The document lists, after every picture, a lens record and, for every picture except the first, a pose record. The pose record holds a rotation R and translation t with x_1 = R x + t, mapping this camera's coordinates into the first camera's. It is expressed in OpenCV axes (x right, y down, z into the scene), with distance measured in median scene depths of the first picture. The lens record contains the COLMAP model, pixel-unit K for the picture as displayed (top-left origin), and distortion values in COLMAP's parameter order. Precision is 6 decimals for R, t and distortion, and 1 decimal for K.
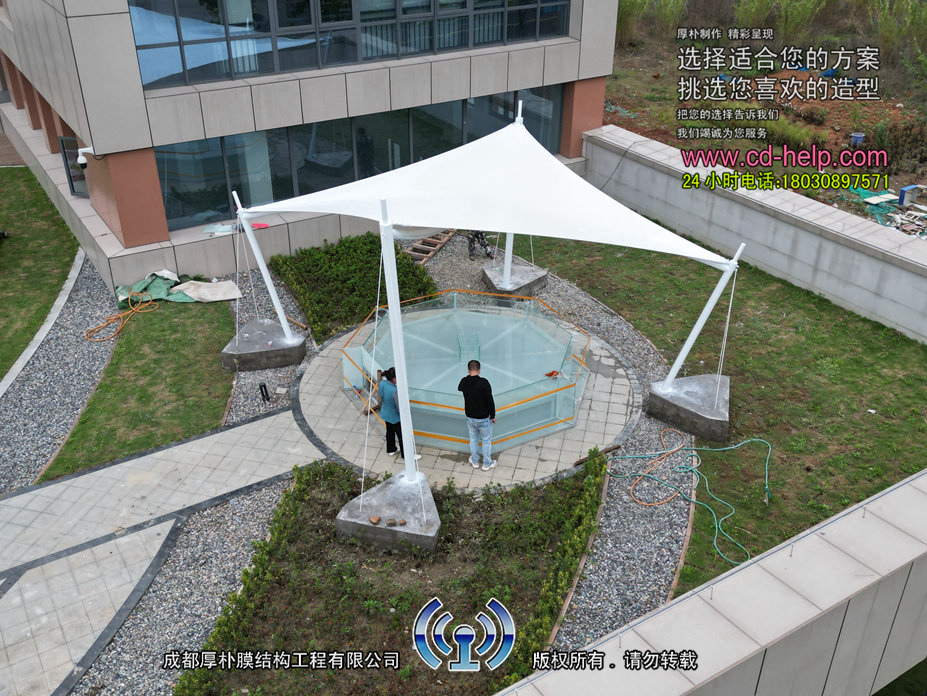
lens RADIAL K [[910.8, 0, 466.1], [0, 910.8, 346.8], [0, 0, 1]] dist [0.120130, -0.228005]
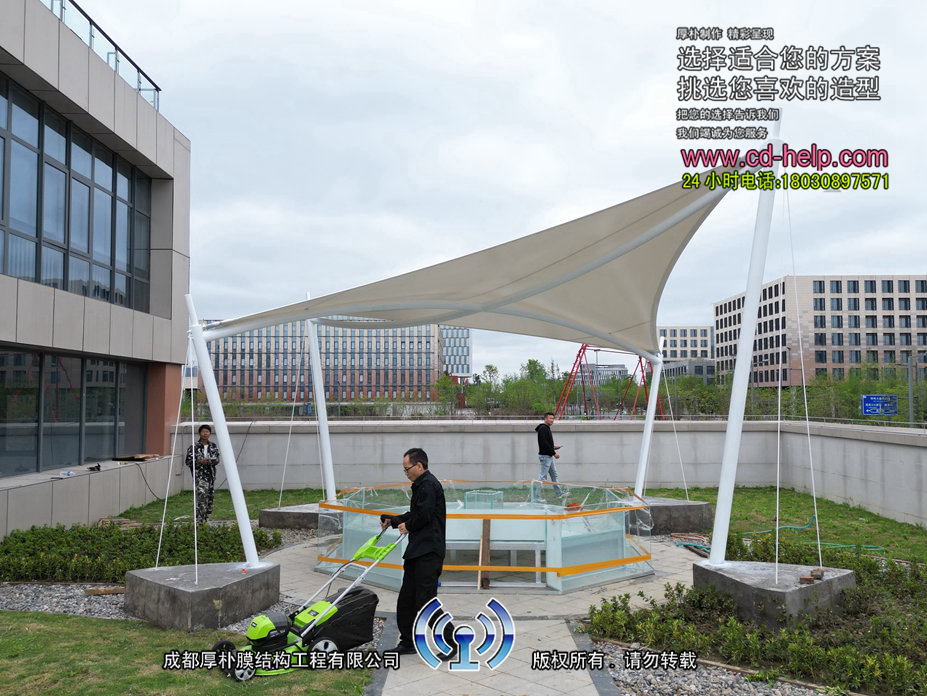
lens RADIAL K [[843.3, 0, 465.5], [0, 843.3, 349.4], [0, 0, 1]] dist [0.099916, -0.131271]
pose [[0.532378, 0.043571, 0.845385, -0.543868], [0.426253, 0.849026, -0.312190, 0.094877], [-0.731356, 0.526551, 0.433431, 0.574915]]
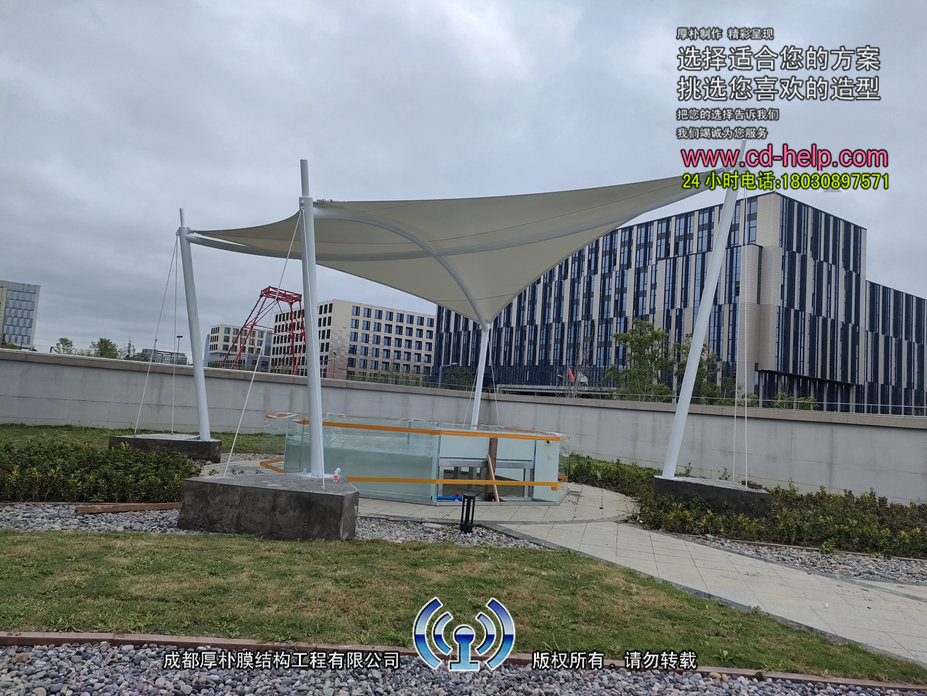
lens RADIAL K [[677.1, 0, 465.7], [0, 677.1, 346.4], [0, 0, 1]] dist [0.034306, -0.000689]
pose [[-0.027654, 0.080707, 0.996354, -0.550931], [0.427889, 0.901759, -0.061169, -0.012435], [-0.903408, 0.424637, -0.059471, 0.870081]]
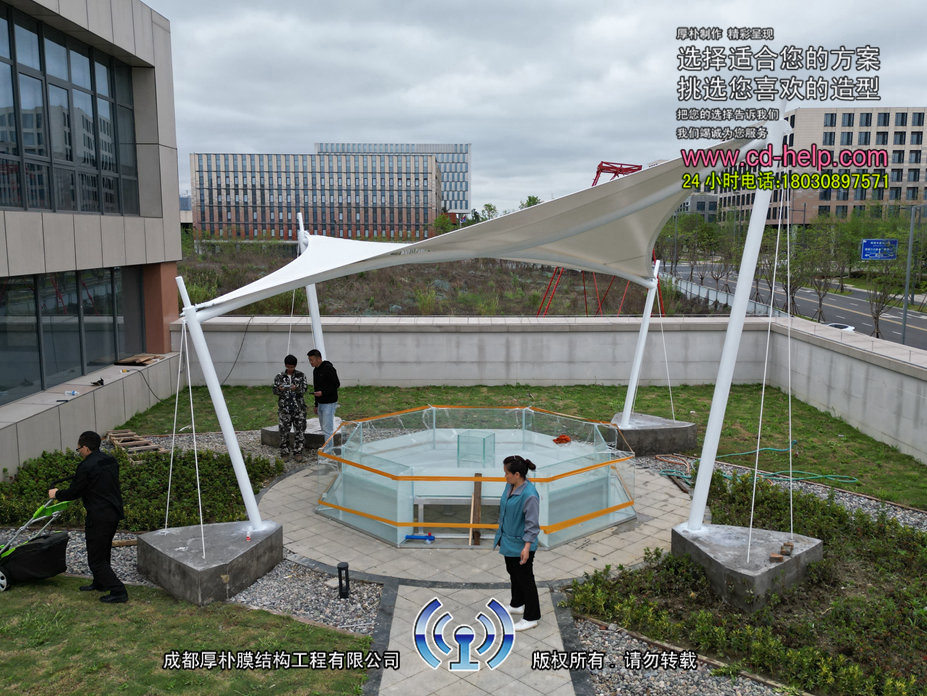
lens RADIAL K [[843.3, 0, 465.5], [0, 843.3, 349.4], [0, 0, 1]] dist [0.099916, -0.131271]
pose [[0.530938, -0.121031, 0.838723, -0.543333], [0.424067, 0.894851, -0.139317, 0.023006], [-0.733670, 0.429643, 0.526436, 0.528506]]
